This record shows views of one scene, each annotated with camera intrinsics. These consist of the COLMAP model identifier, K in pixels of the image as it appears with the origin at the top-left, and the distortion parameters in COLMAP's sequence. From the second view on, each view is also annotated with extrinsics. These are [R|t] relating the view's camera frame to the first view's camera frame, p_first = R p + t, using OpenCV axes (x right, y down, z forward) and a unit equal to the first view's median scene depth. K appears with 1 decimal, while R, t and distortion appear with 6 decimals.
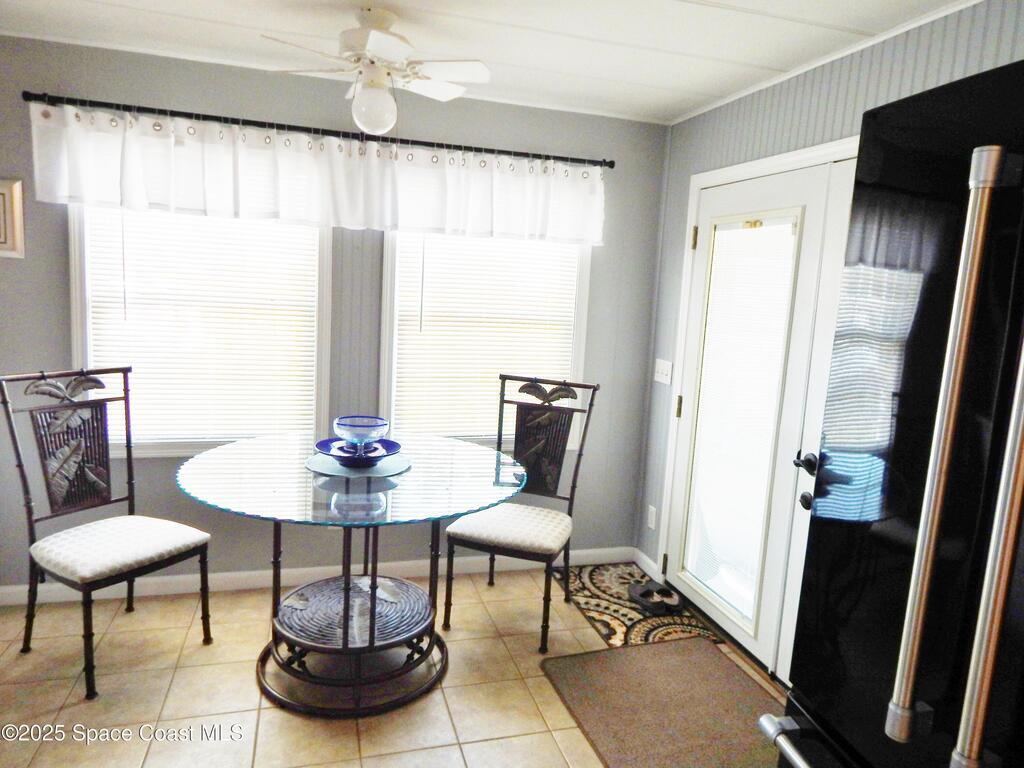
lens RADIAL K [[673.1, 0, 512.0], [0, 673.1, 384.0], [0, 0, 1]] dist [-0.002441, -0.003234]
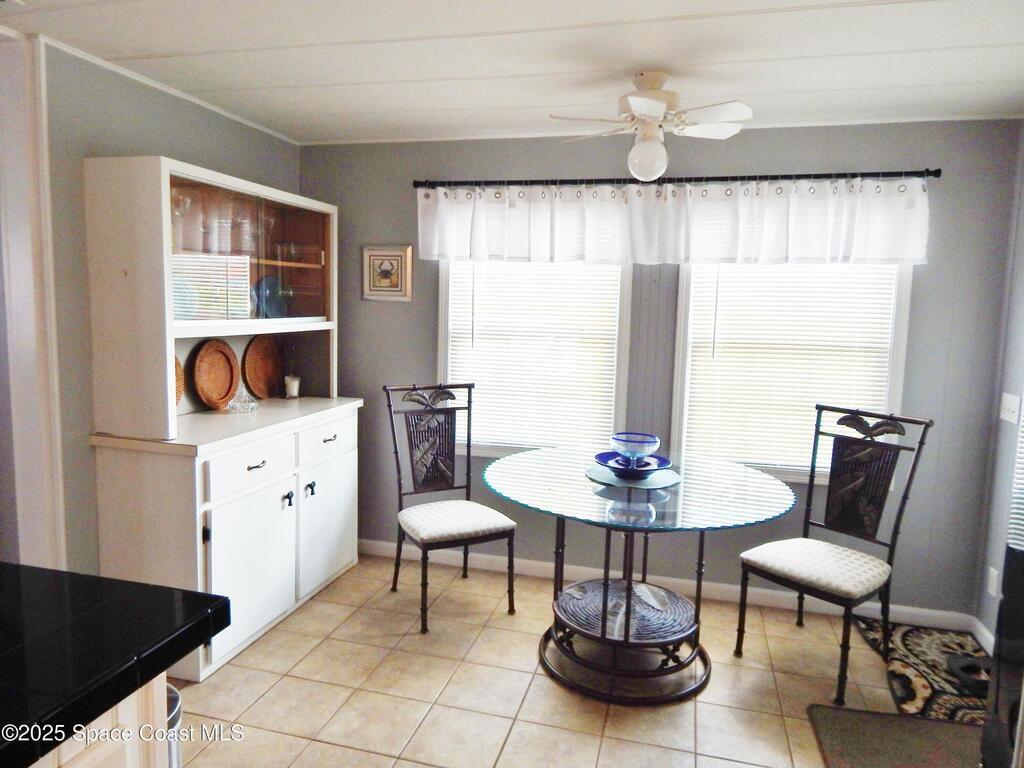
lens RADIAL K [[673.1, 0, 512.0], [0, 673.1, 384.0], [0, 0, 1]] dist [-0.002441, -0.003234]
pose [[0.849904, 0.027619, -0.526213, 0.170764], [-0.050549, 0.998293, -0.029247, 0.009355], [0.524508, 0.051457, 0.849849, -0.046562]]
